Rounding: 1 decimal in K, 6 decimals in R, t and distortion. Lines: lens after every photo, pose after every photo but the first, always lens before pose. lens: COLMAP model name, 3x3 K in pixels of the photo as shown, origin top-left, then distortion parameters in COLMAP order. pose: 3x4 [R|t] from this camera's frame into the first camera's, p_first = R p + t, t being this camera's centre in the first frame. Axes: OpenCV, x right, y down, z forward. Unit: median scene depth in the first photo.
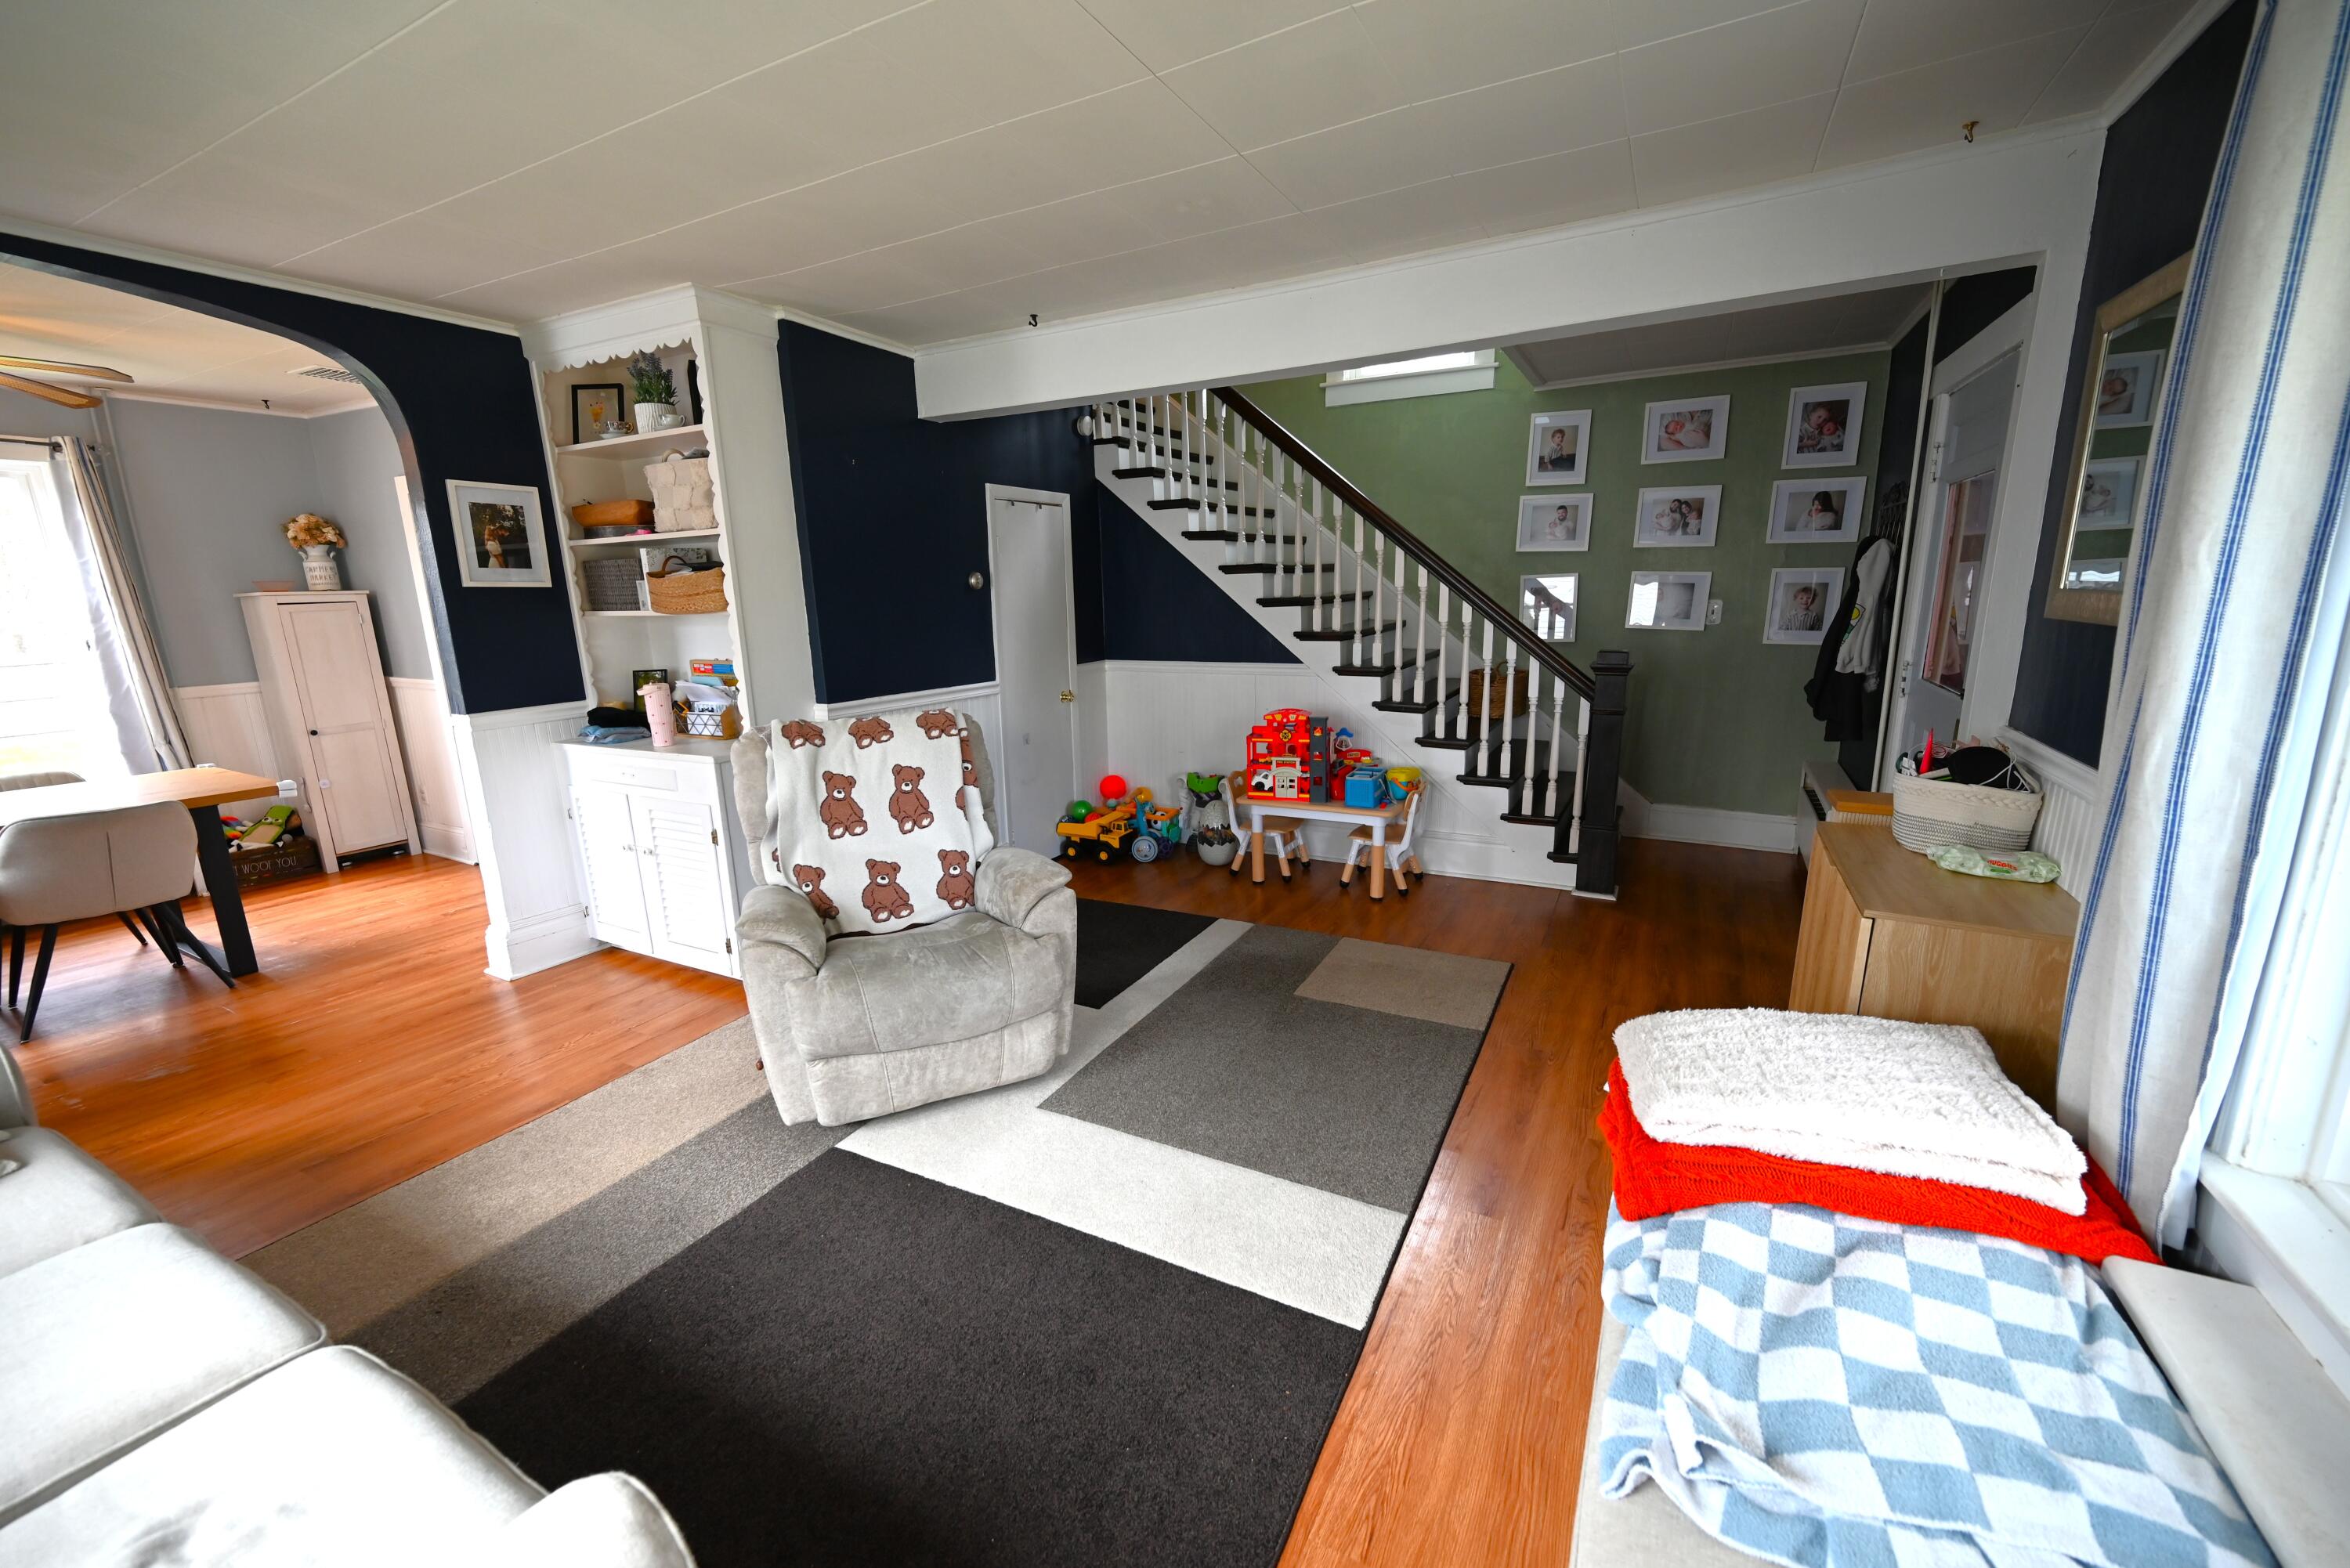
lens RADIAL K [[927.9, 0, 1181.0], [0, 927.9, 790.3], [0, 0, 1]] dist [-0.001573, -0.000093]
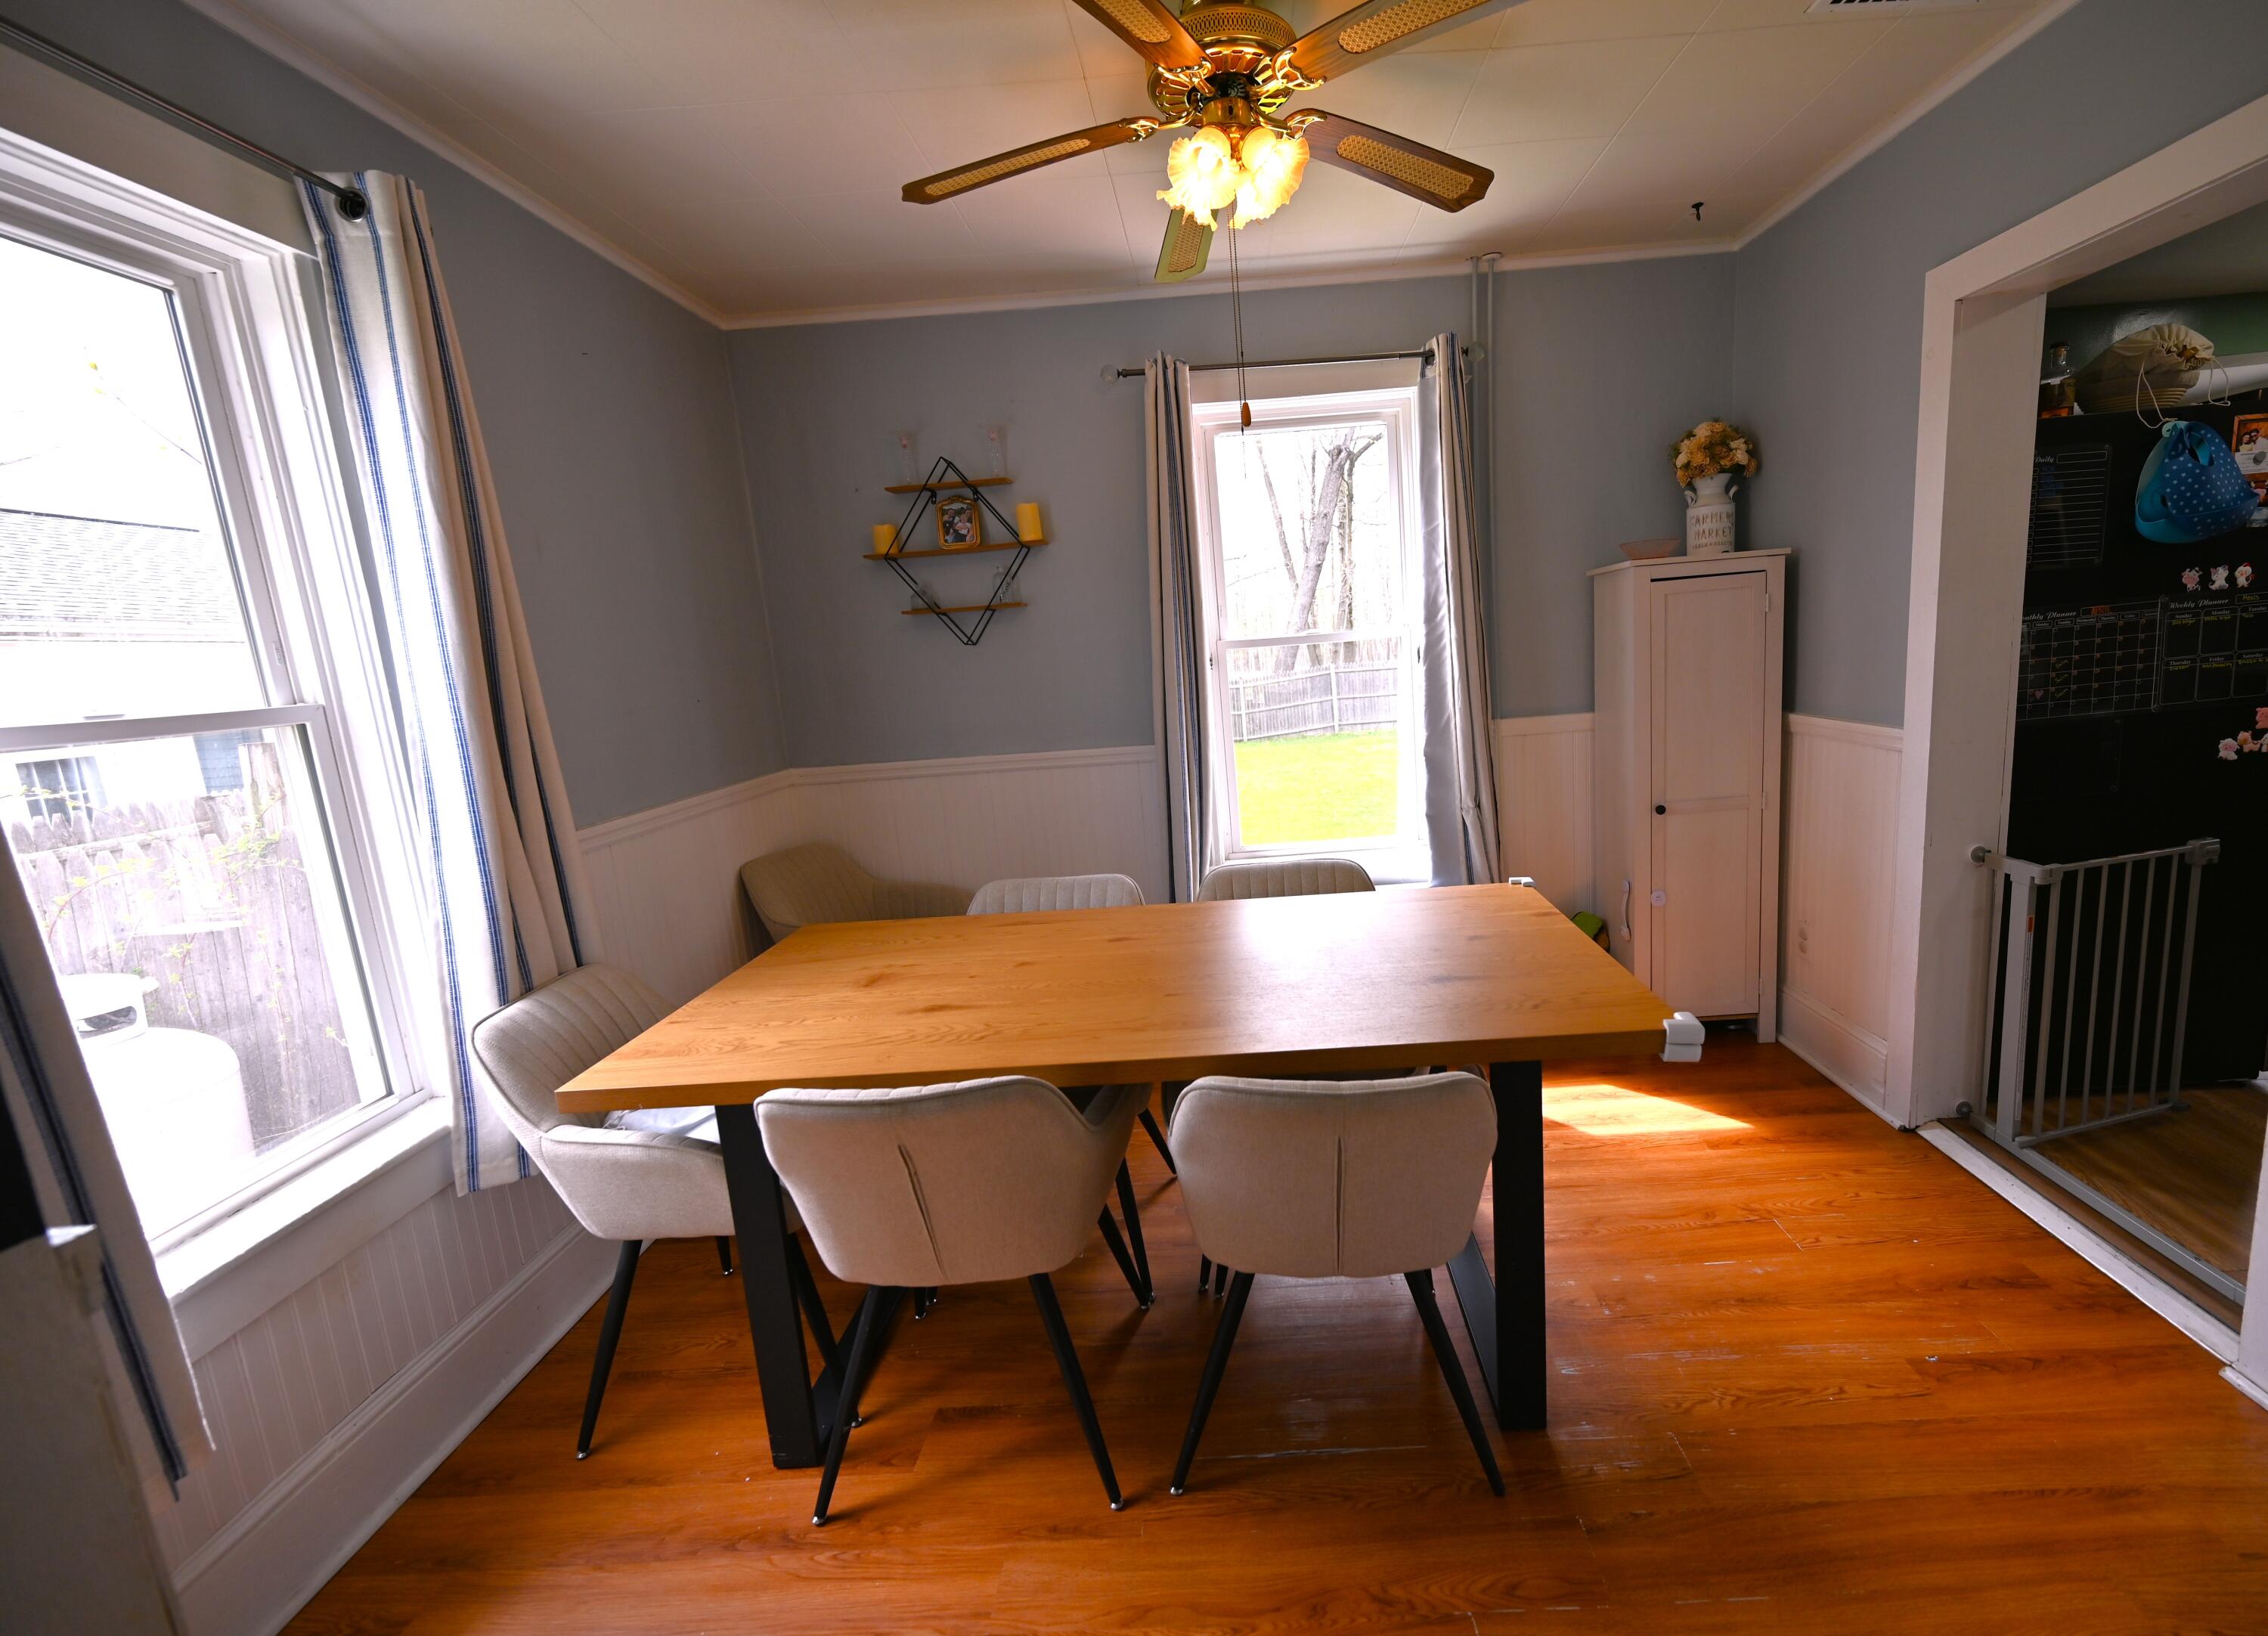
lens RADIAL K [[994.9, 0, 1212.1], [0, 994.9, 820.8], [0, 0, 1]] dist [0.002616, 0.000063]
pose [[0.463890, 0.142595, -0.874341, -0.523375], [-0.130951, 0.987156, 0.091516, -0.073437], [0.876161, 0.072042, 0.476605, 0.465926]]
